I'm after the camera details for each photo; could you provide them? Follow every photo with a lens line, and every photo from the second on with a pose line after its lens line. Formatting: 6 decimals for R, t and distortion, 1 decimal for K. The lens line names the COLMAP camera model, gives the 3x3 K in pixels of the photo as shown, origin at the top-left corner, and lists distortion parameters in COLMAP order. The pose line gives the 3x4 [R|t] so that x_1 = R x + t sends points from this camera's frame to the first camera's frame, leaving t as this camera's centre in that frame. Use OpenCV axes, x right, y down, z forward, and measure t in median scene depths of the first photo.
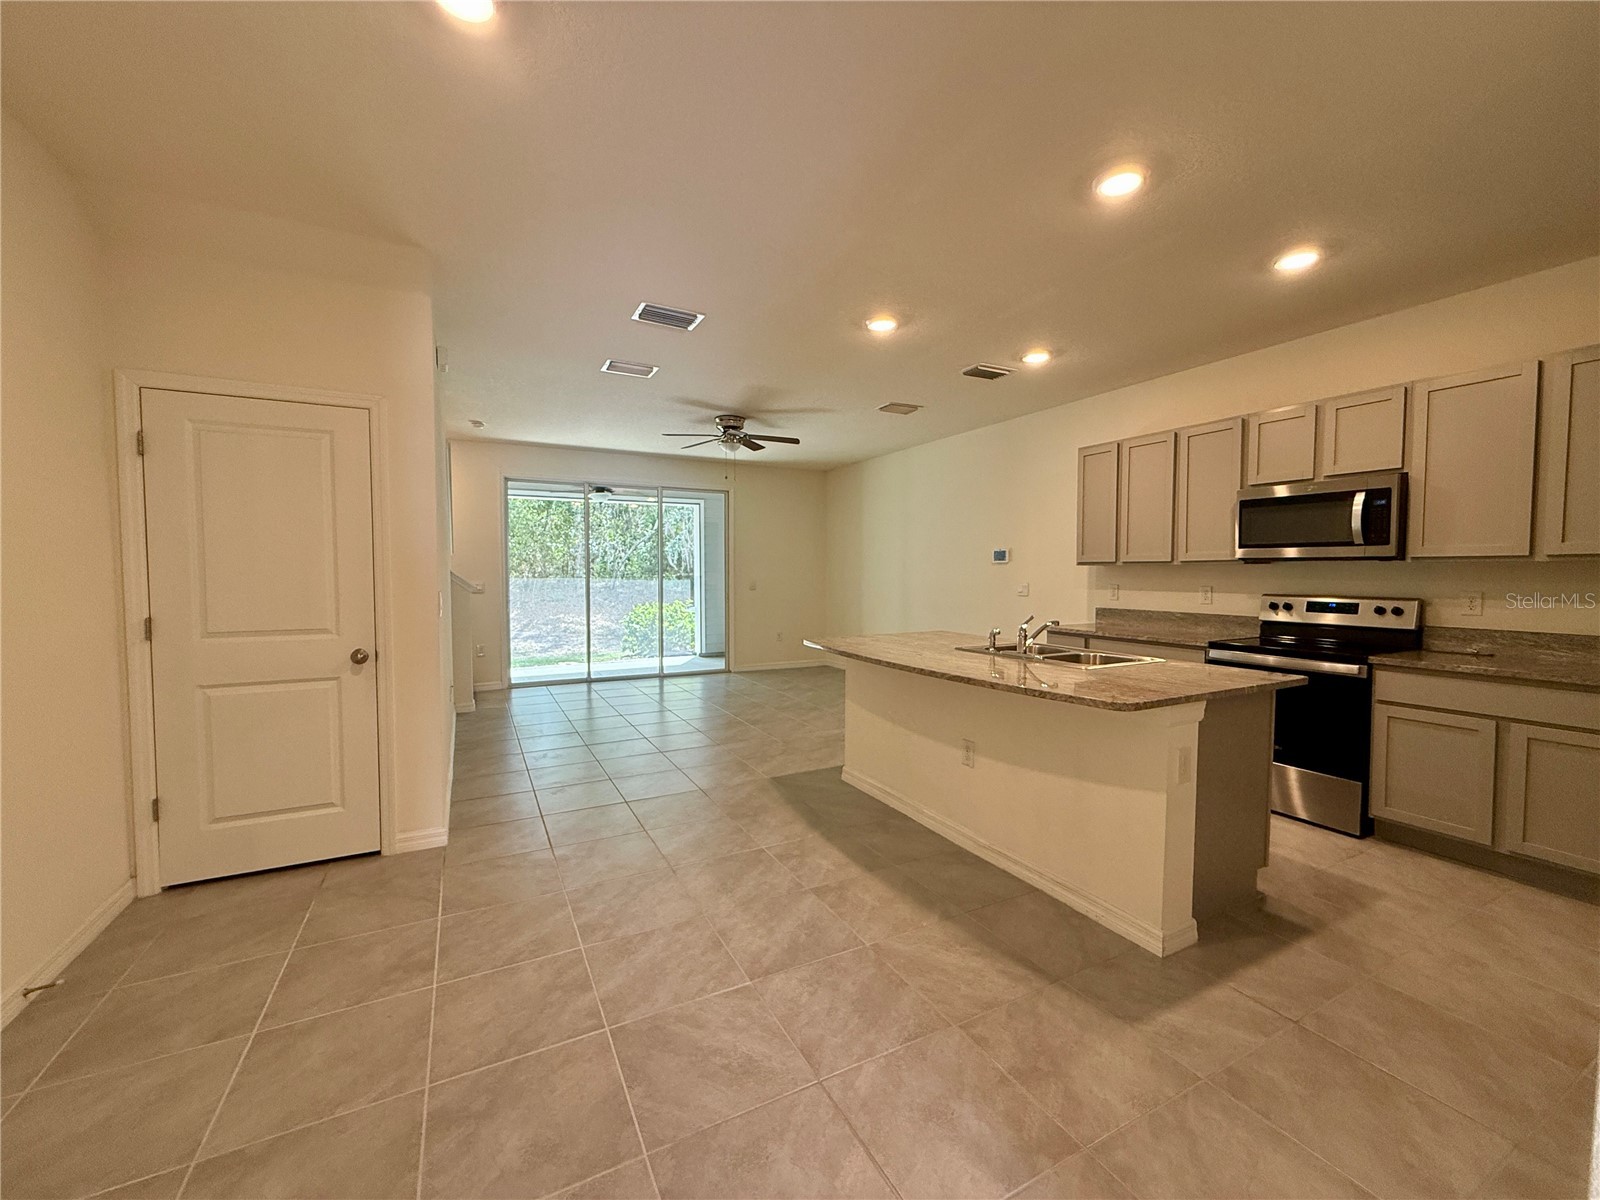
lens RADIAL K [[637.2, 0, 798.3], [0, 637.2, 595.9], [0, 0, 1]] dist [-0.001128, 0.000393]
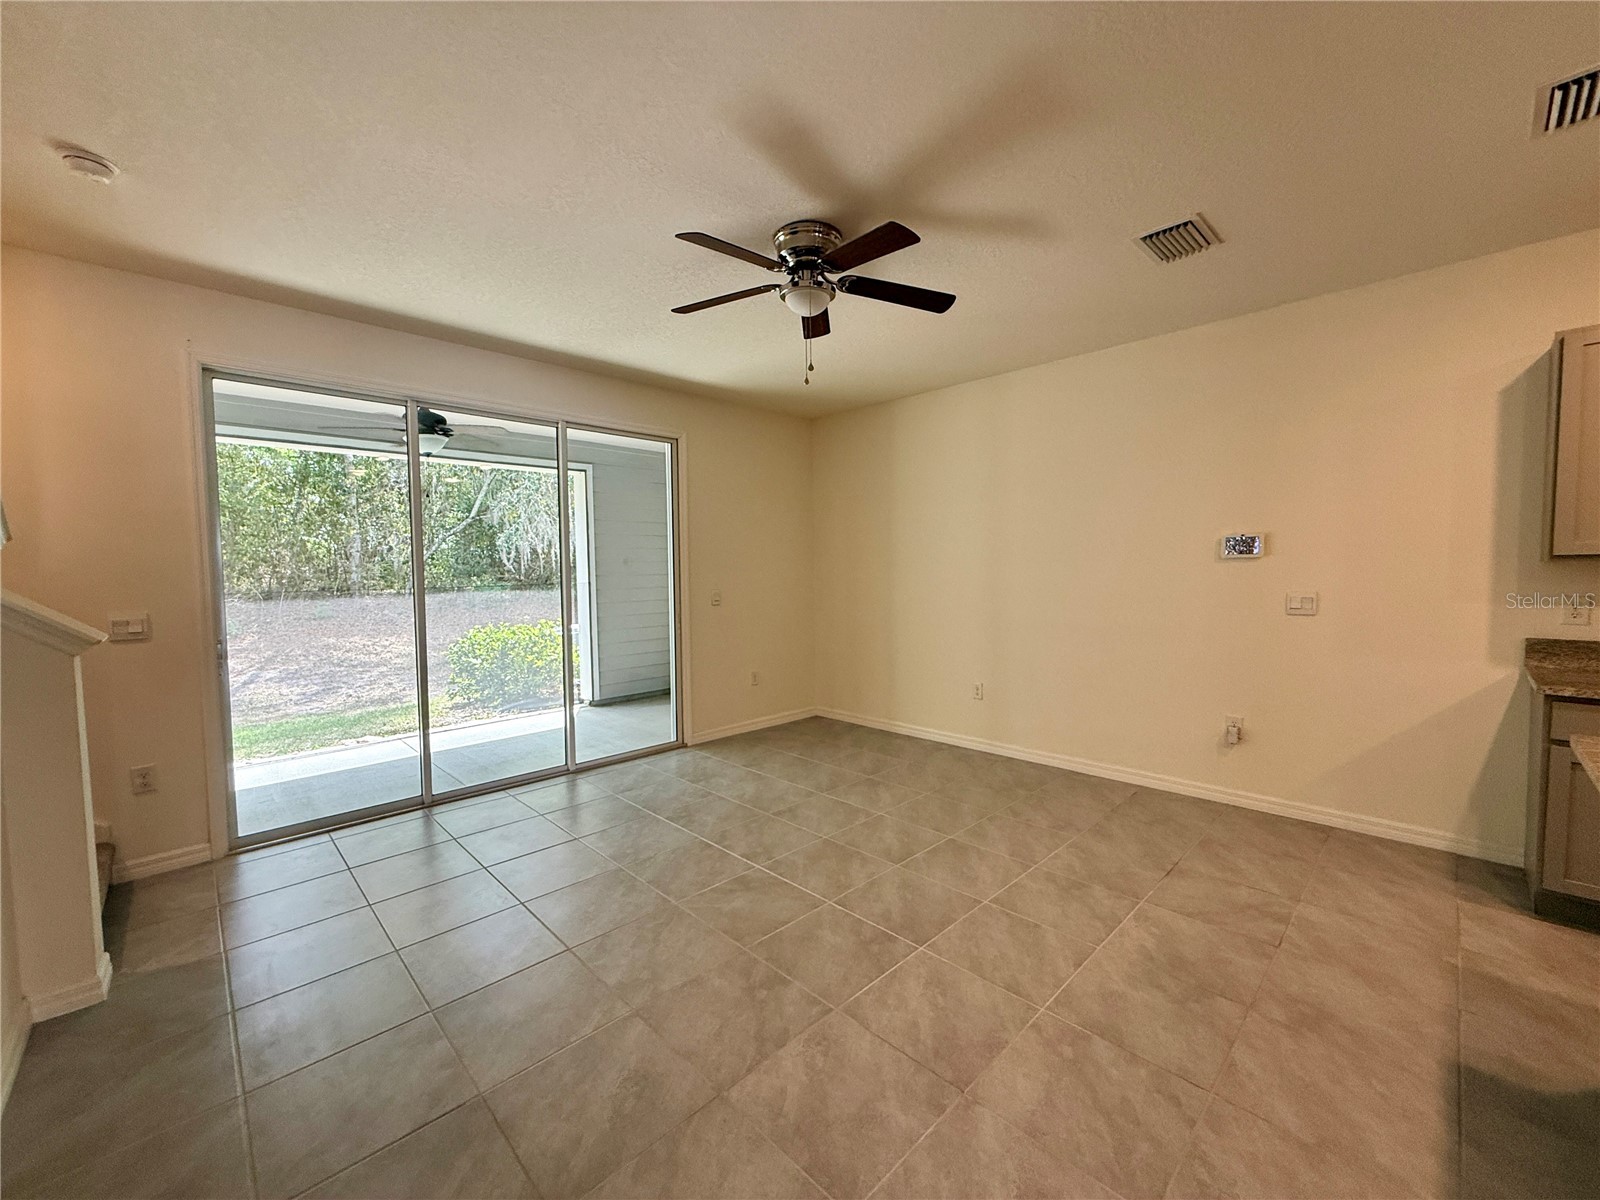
lens RADIAL K [[637.2, 0, 797.6], [0, 637.2, 597.9], [0, 0, 1]] dist [-0.001128, 0.000393]
pose [[0.957663, -0.025254, 0.286781, -0.410490], [0.022827, 0.999670, 0.011803, -0.053305], [-0.286984, -0.004757, 0.957924, 0.953823]]
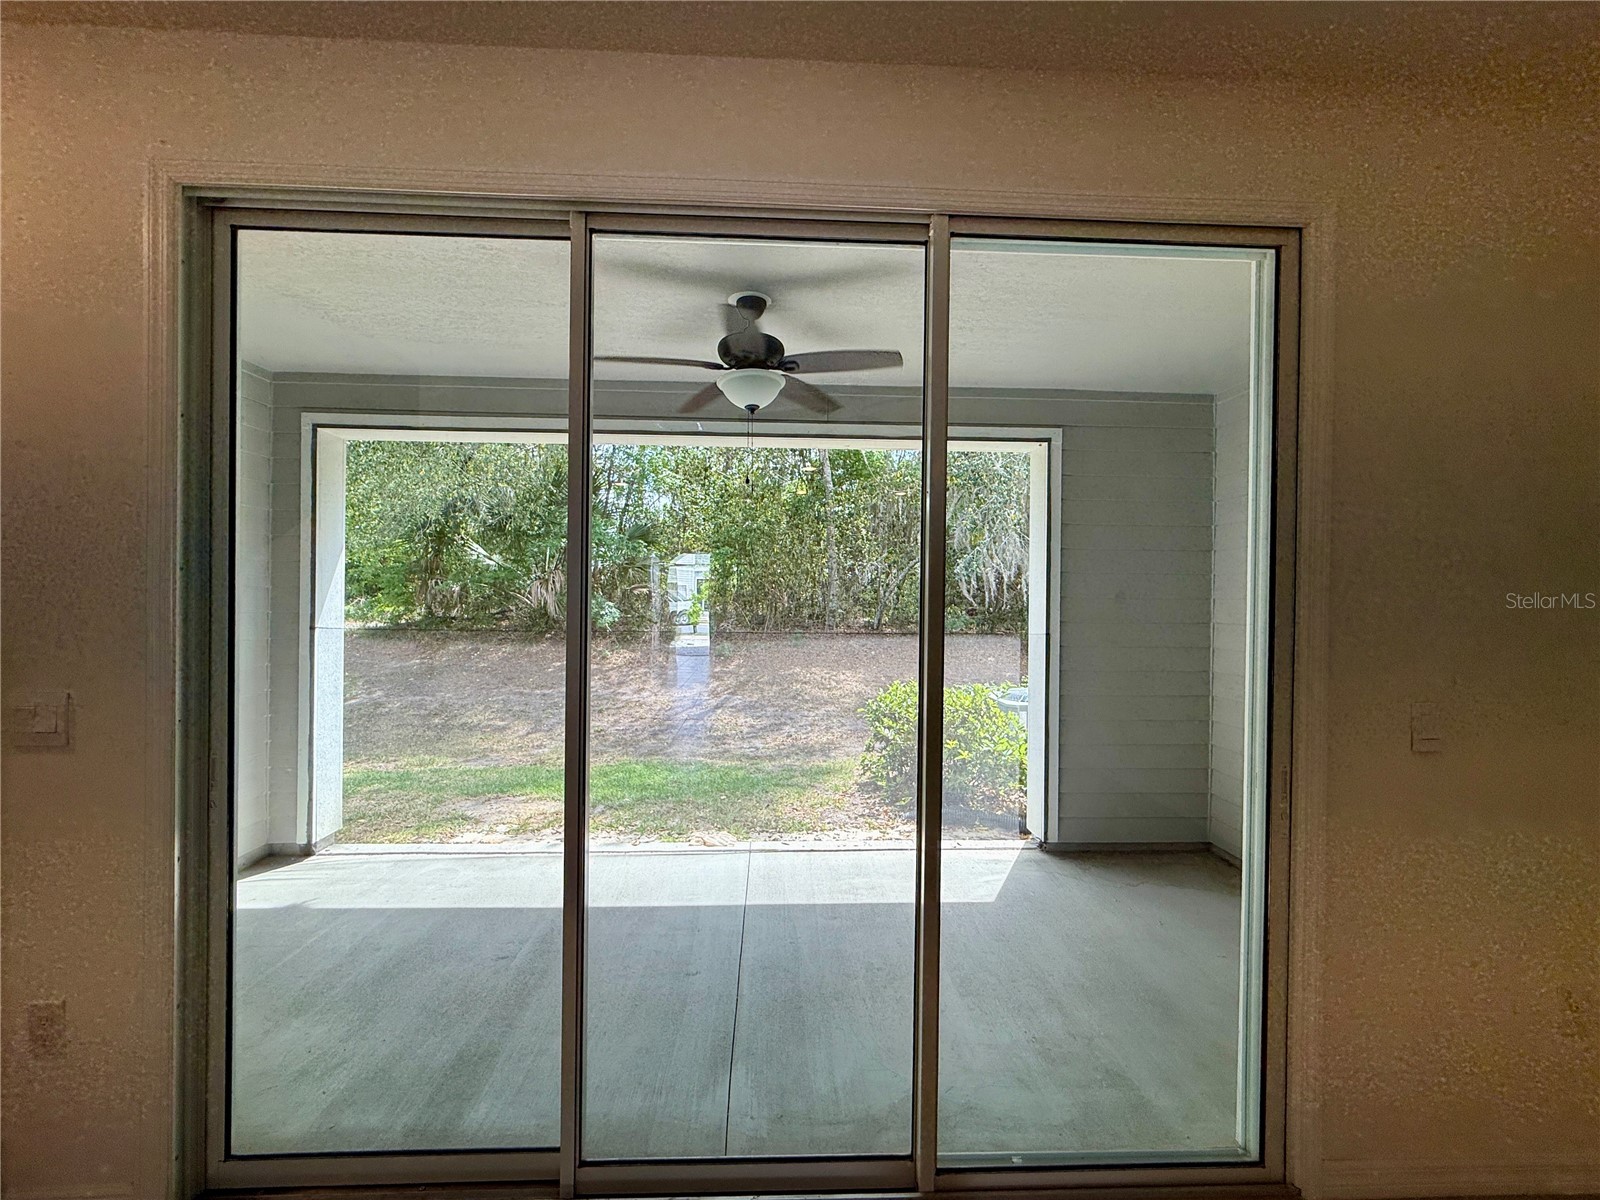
lens RADIAL K [[637.2, 0, 807.3], [0, 637.2, 601.4], [0, 0, 1]] dist [-0.001128, 0.000393]
pose [[0.908404, 0.016760, -0.417756, -0.379150], [-0.031147, 0.999132, -0.027646, -0.105799], [0.416931, 0.038126, 0.908138, 1.798216]]
